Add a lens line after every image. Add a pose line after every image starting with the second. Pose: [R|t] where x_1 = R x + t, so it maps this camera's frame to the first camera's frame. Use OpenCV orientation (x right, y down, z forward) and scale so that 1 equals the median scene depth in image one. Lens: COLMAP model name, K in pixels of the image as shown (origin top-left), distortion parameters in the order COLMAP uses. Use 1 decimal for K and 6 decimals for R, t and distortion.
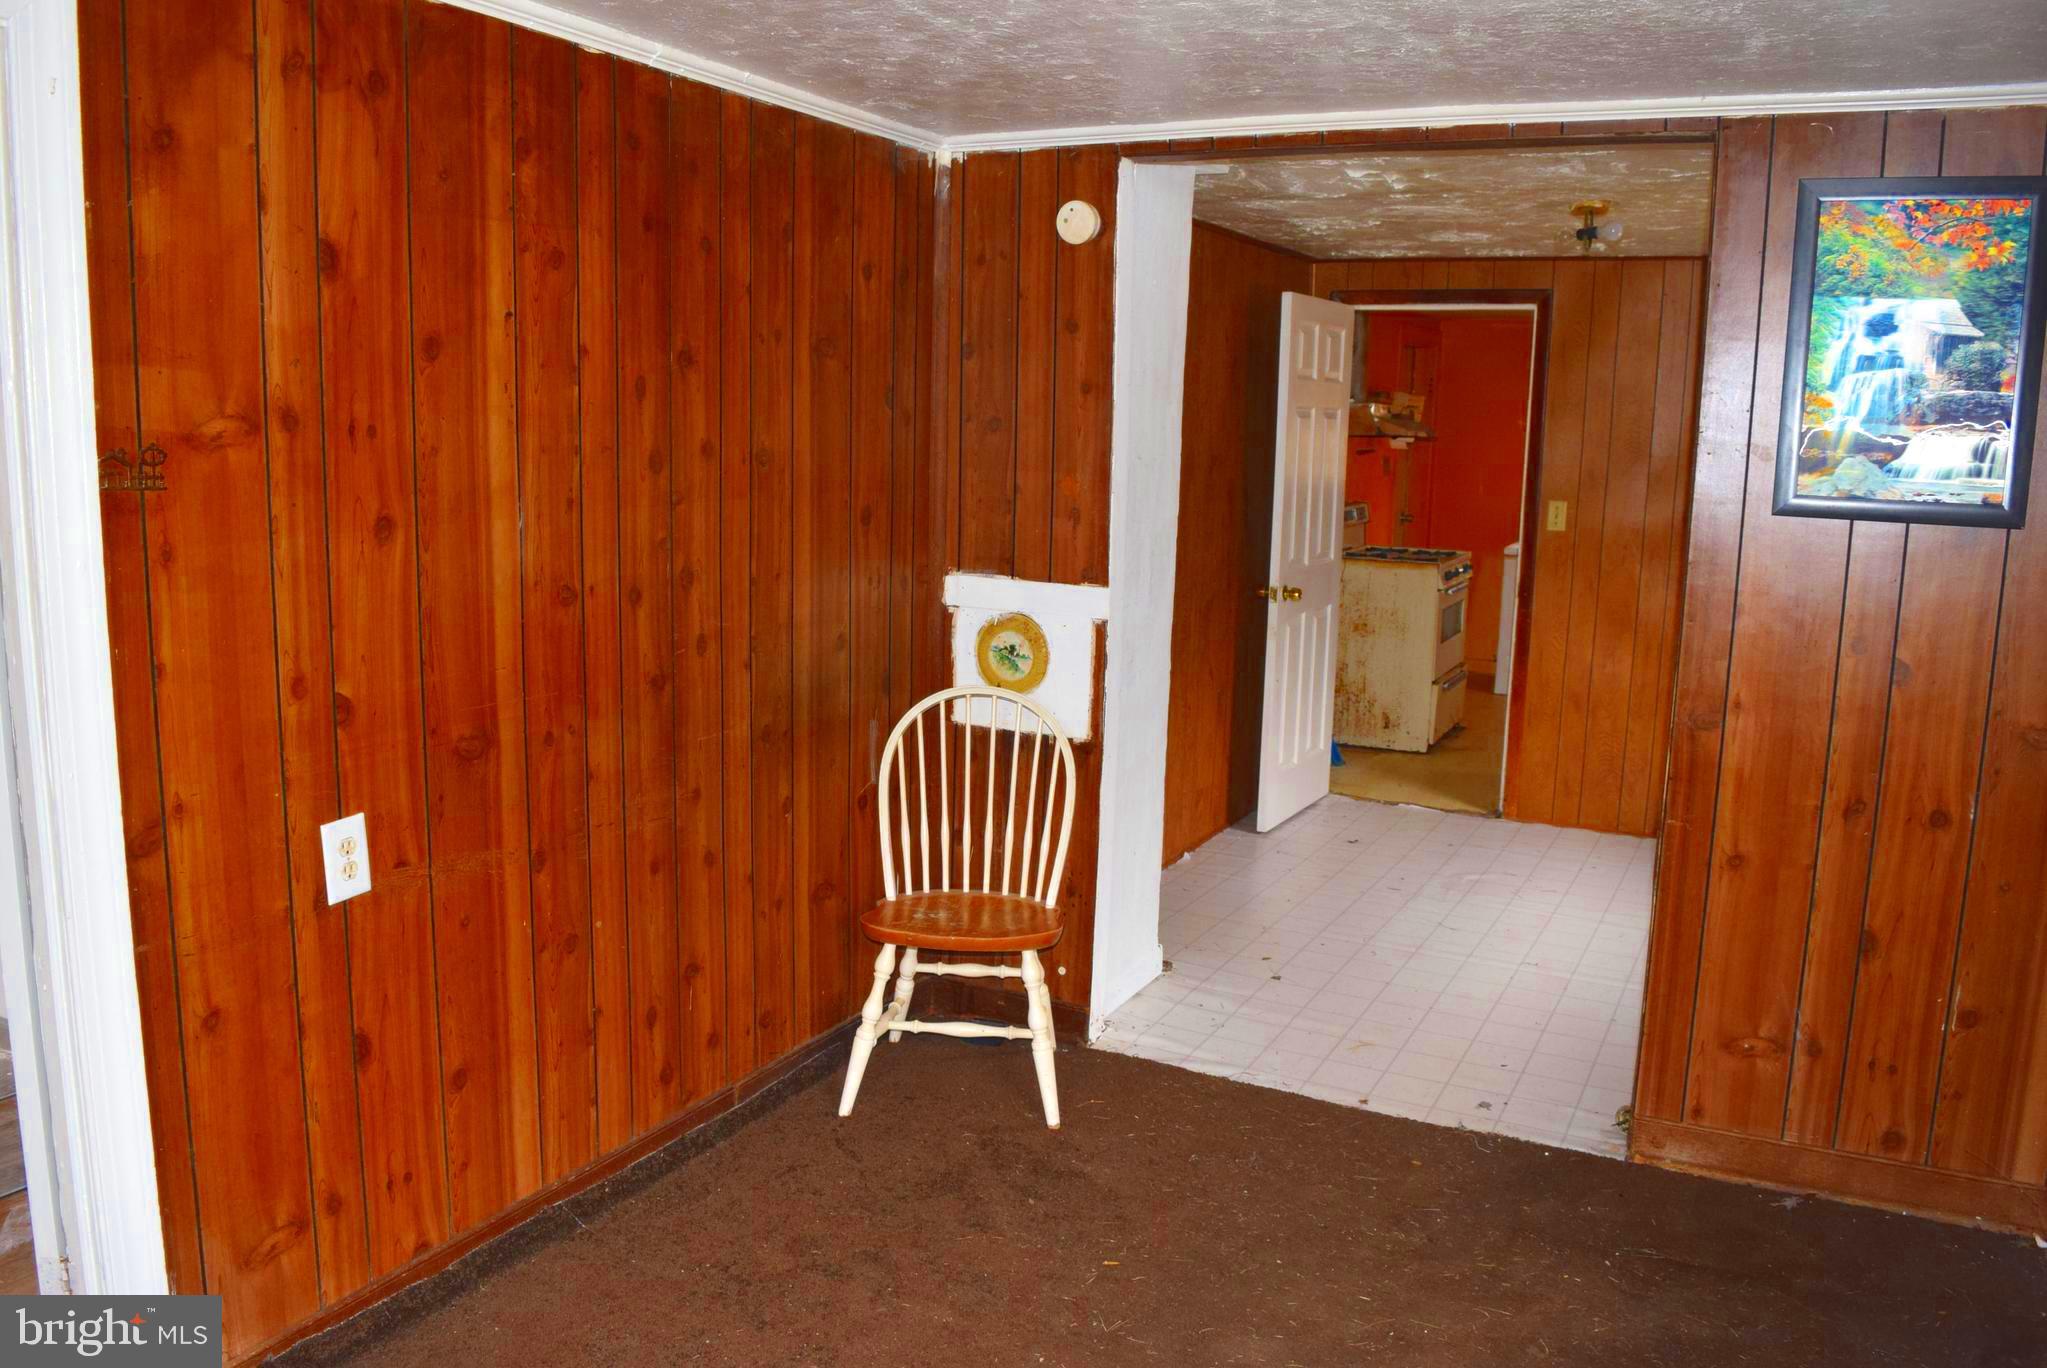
lens RADIAL K [[1595.0, 0, 1025.6], [0, 1595.0, 682.6], [0, 0, 1]] dist [-0.096833, 0.018632]
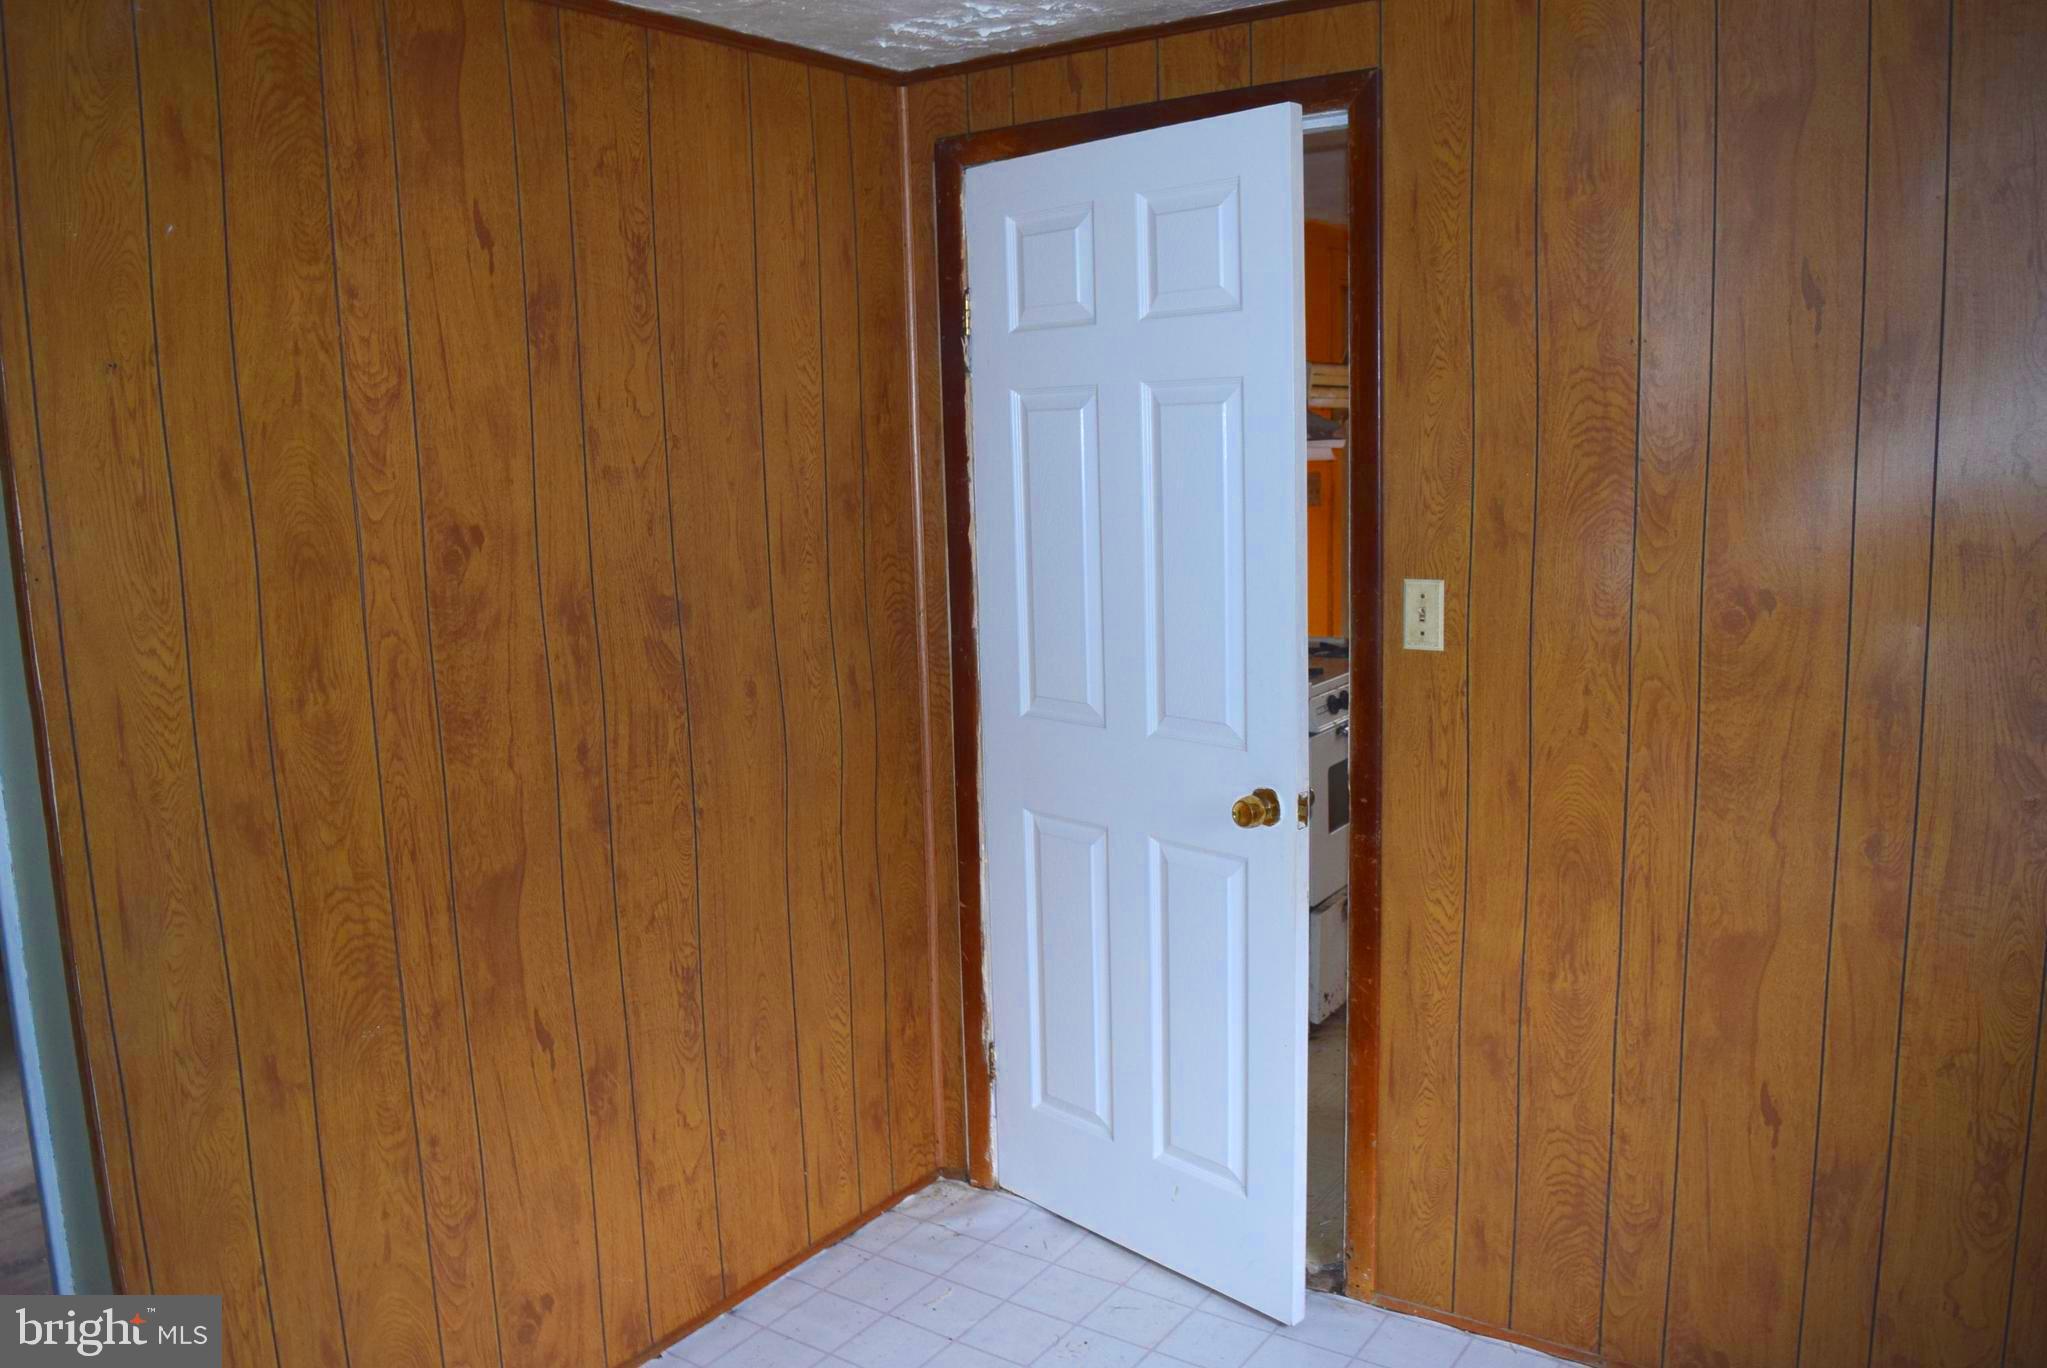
lens RADIAL K [[1595.0, 0, 1022.2], [0, 1595.0, 677.5], [0, 0, 1]] dist [-0.096833, 0.018632]
pose [[0.990689, -0.030836, -0.132606, 0.540205], [0.028906, 0.999447, -0.016450, -0.161076], [0.133040, 0.012464, 0.991032, 1.078211]]
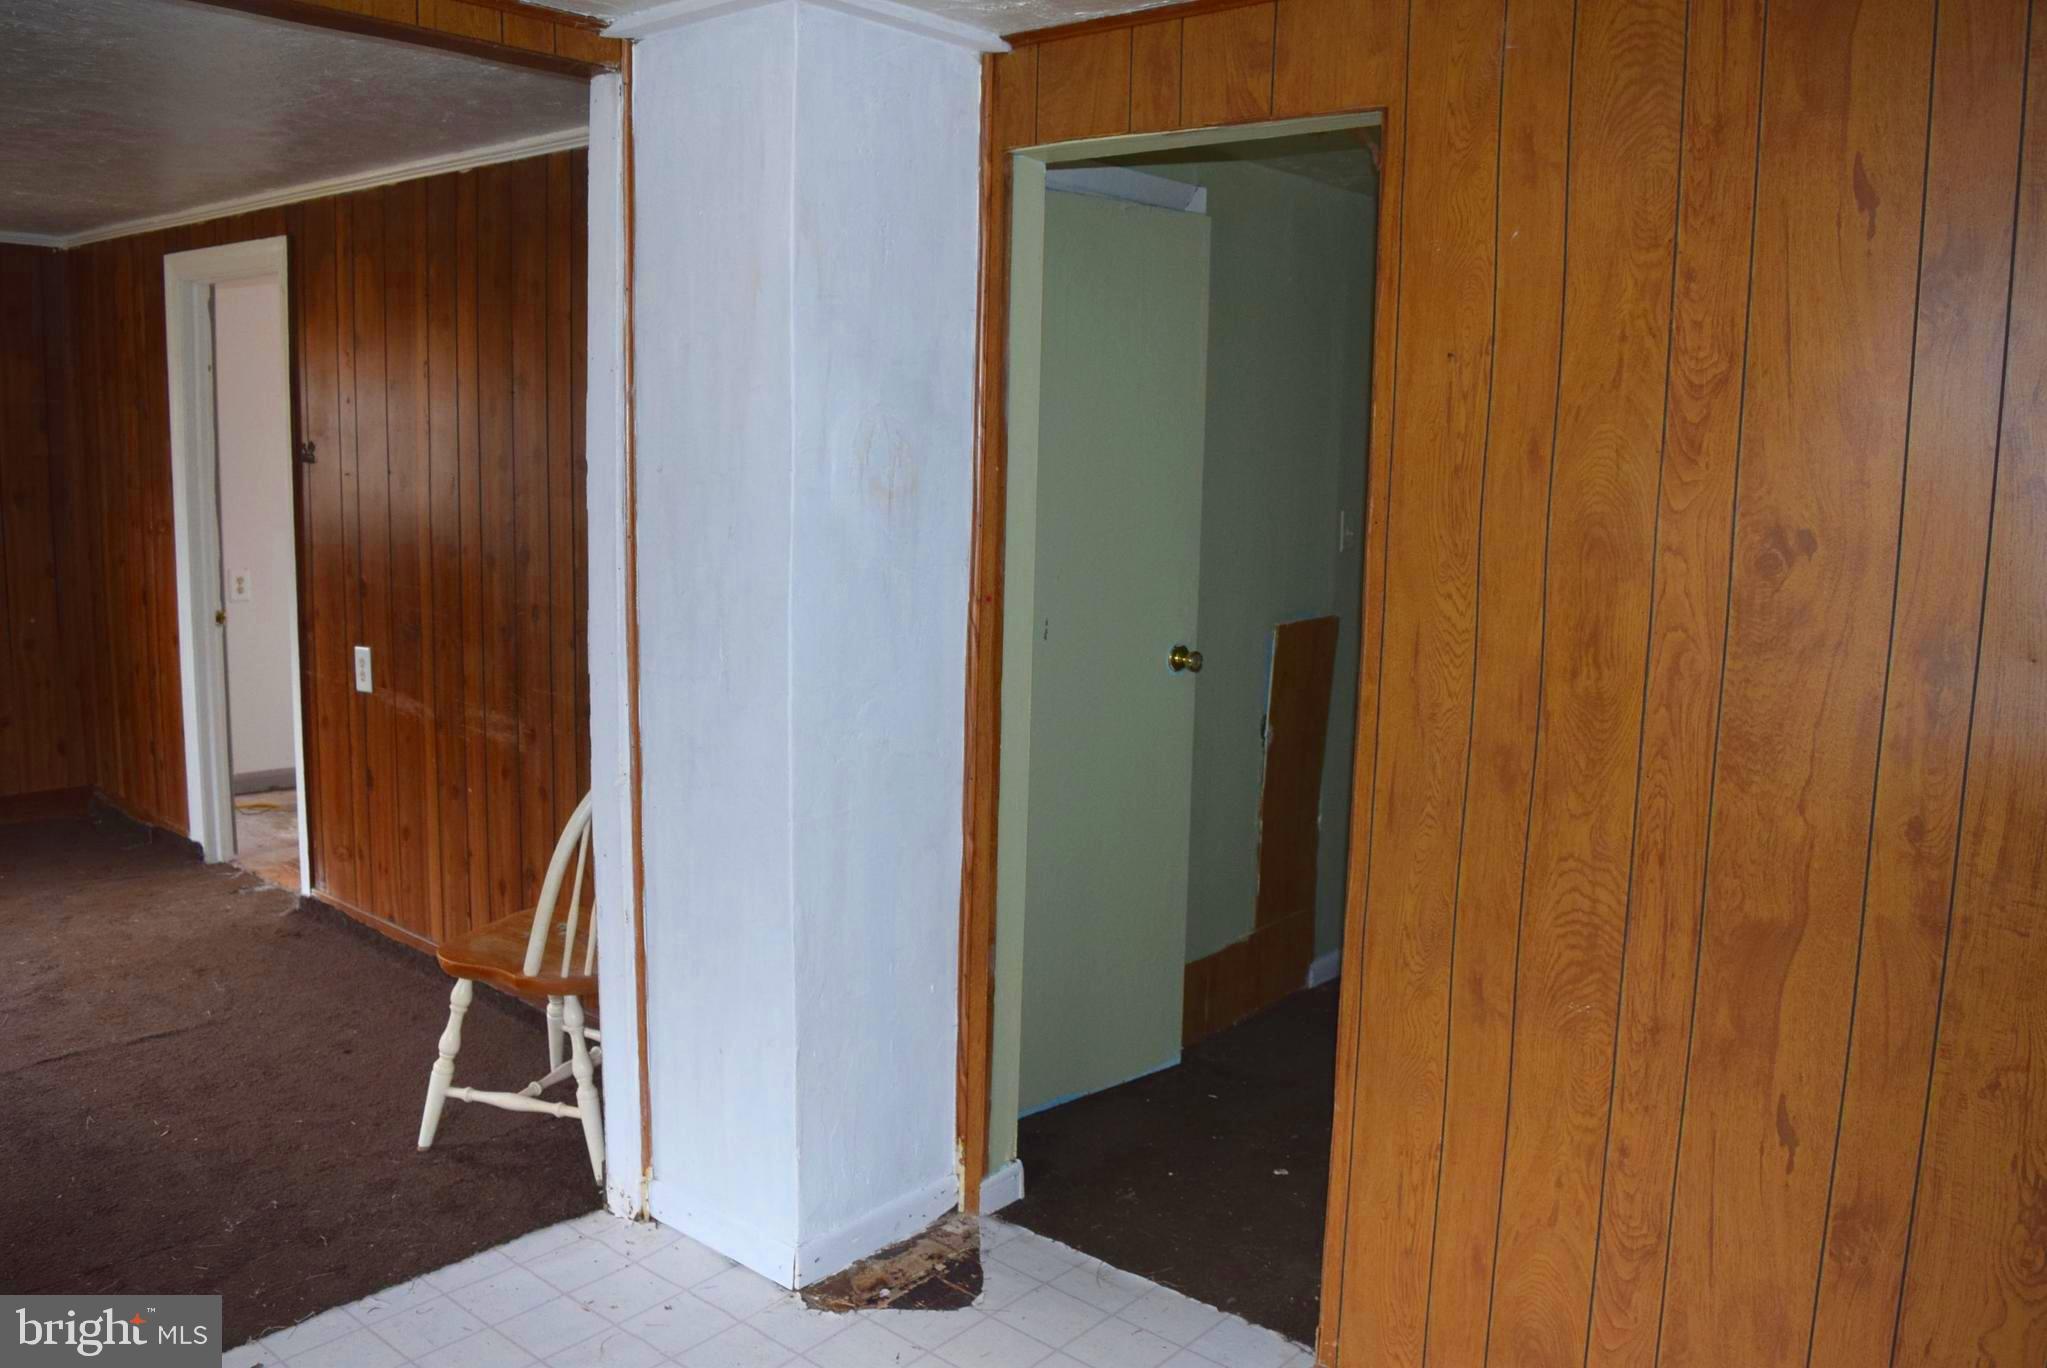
lens RADIAL K [[1595.0, 0, 1025.1], [0, 1595.0, 682.0], [0, 0, 1]] dist [-0.096833, 0.018632]
pose [[-0.228855, 0.112185, -0.966975, 0.879227], [-0.185438, 0.970124, 0.156438, -0.229525], [0.955635, 0.215115, -0.201214, 1.593019]]
